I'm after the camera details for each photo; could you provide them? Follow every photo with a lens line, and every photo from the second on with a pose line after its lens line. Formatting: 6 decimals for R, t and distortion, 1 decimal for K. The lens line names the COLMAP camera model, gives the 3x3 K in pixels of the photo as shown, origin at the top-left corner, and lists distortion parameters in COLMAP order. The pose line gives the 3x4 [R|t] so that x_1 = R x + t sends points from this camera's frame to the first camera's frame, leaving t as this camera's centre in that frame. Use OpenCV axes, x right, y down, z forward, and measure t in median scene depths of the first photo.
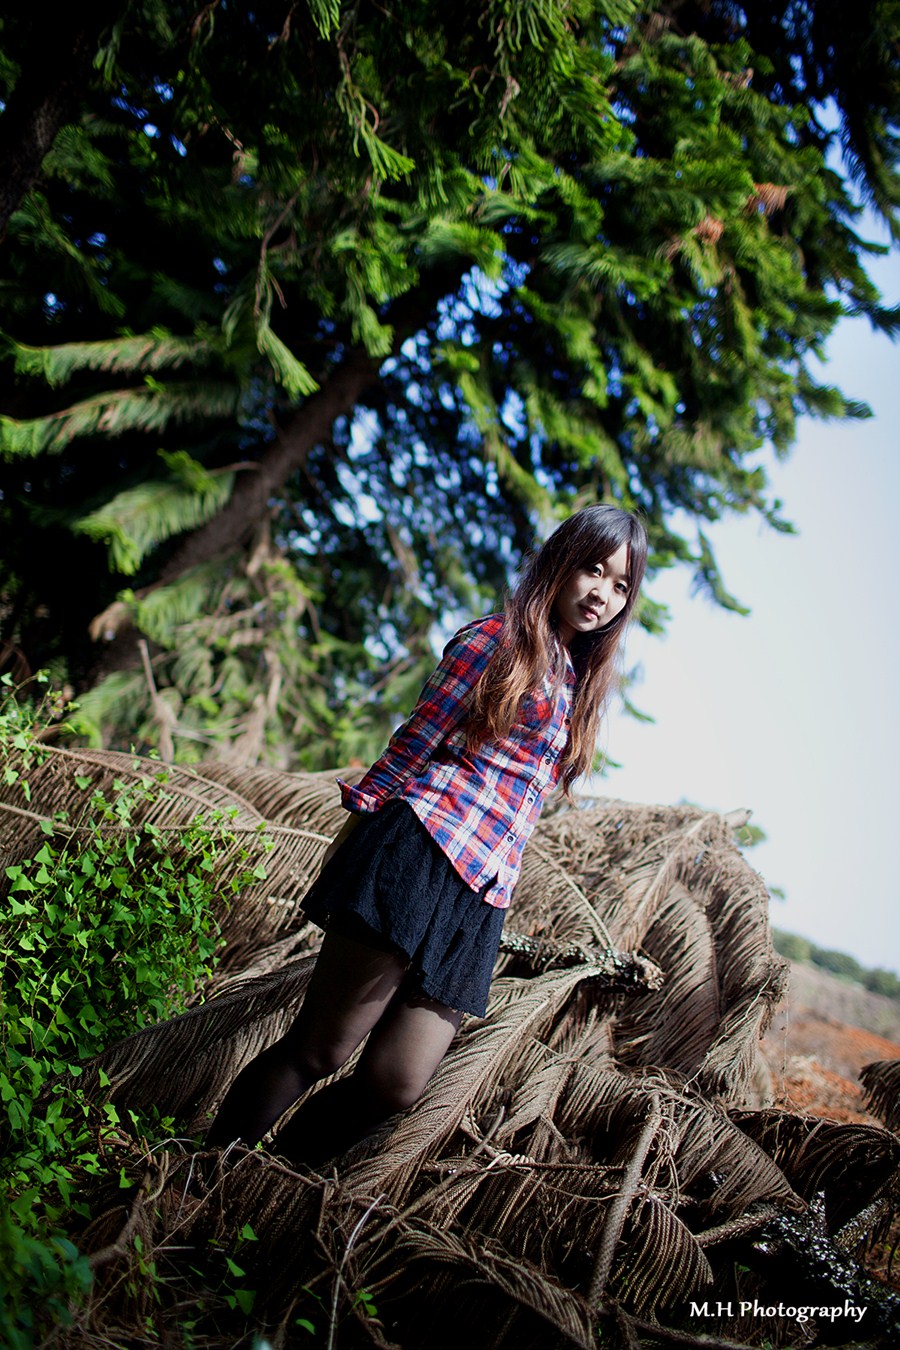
lens RADIAL K [[1276.3, 0, 450.0], [0, 1276.3, 675.0], [0, 0, 1]] dist [-0.189623, 0.295191]
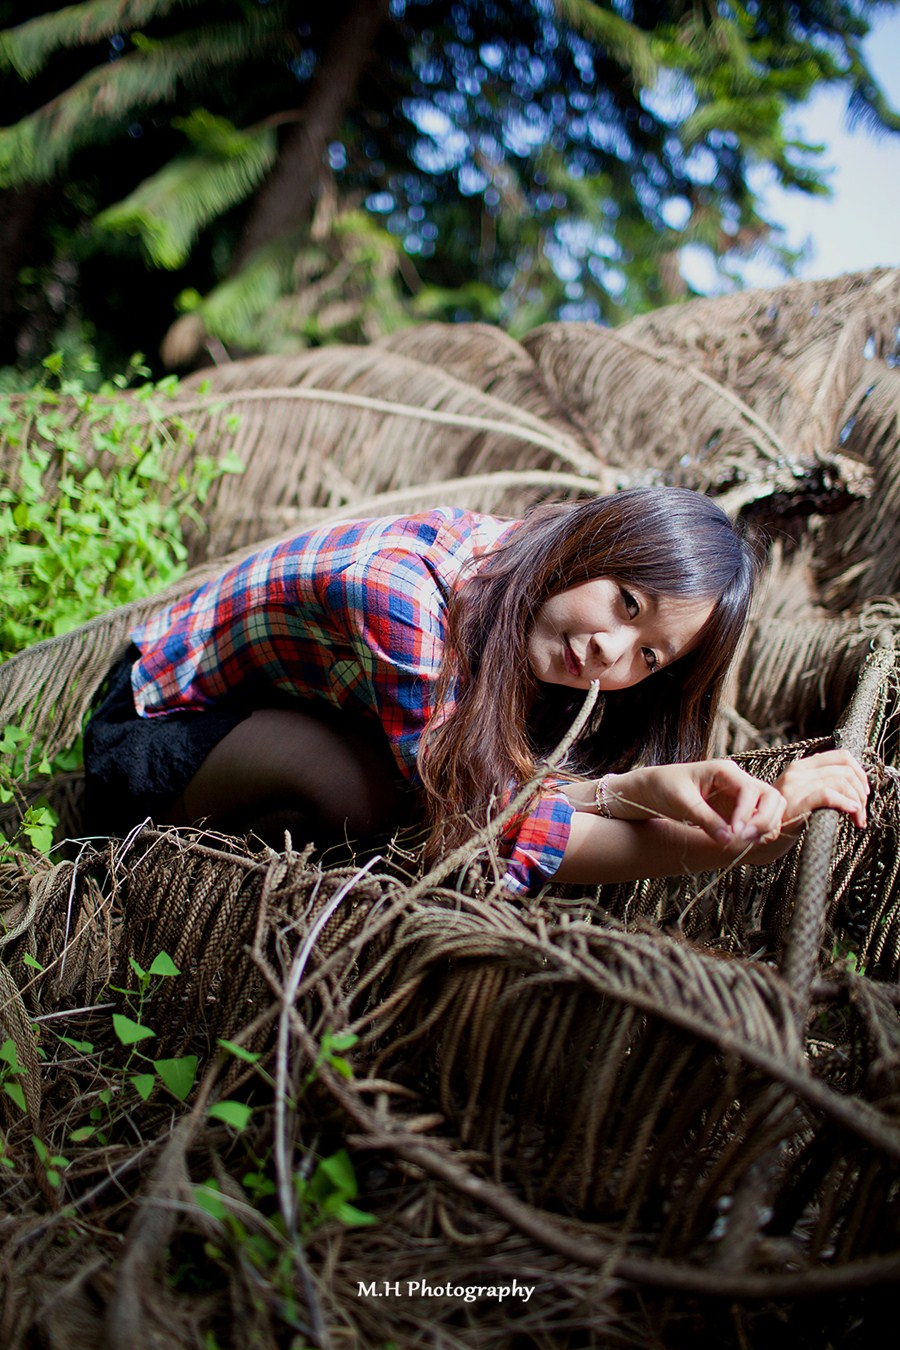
lens RADIAL K [[1276.3, 0, 450.0], [0, 1276.3, 675.0], [0, 0, 1]] dist [-0.189623, 0.295191]
pose [[0.953892, -0.223384, -0.200474, 0.066653], [0.260276, 0.948262, 0.181812, 0.159951], [0.149488, -0.225608, 0.962681, 0.315726]]
